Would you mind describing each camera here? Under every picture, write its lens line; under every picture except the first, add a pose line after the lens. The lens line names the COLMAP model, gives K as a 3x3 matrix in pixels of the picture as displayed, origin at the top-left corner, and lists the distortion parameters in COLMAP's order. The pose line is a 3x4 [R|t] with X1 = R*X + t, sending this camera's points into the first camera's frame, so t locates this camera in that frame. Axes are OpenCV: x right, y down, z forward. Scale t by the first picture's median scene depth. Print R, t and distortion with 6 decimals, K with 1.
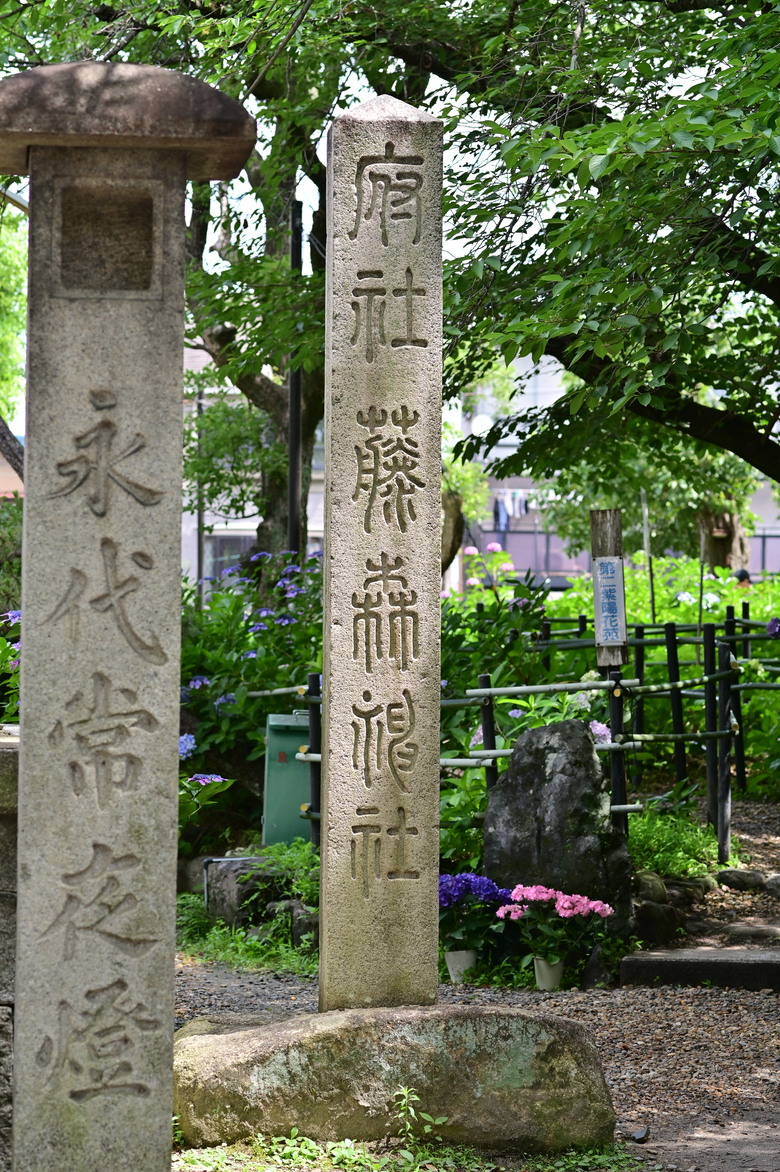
lens RADIAL K [[3592.7, 0, 390.0], [0, 3592.7, 586.2], [0, 0, 1]] dist [0.012394, 0.000000]
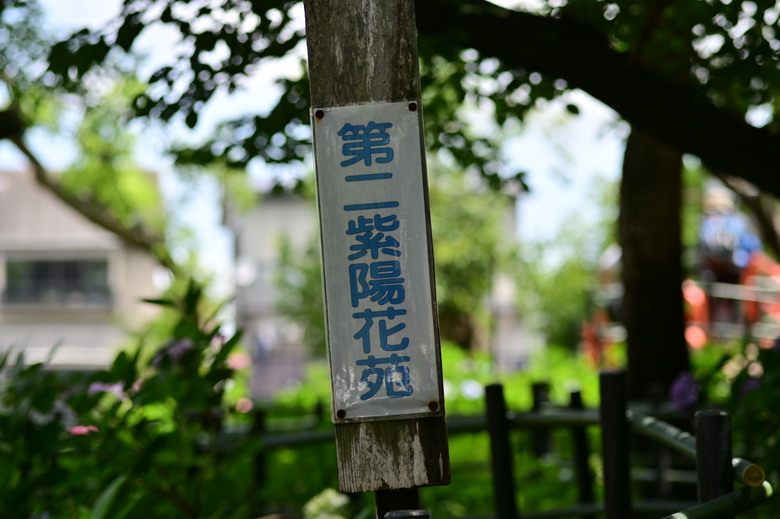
lens RADIAL K [[2391.0, 0, 390.0], [0, 2391.0, 259.4], [0, 0, 1]] dist [0.012394, 0.000000]
pose [[0.996762, -0.014145, 0.079158, 0.047187], [0.019150, 0.997840, -0.062840, 0.015921], [-0.078098, 0.064152, 0.994879, 0.812842]]
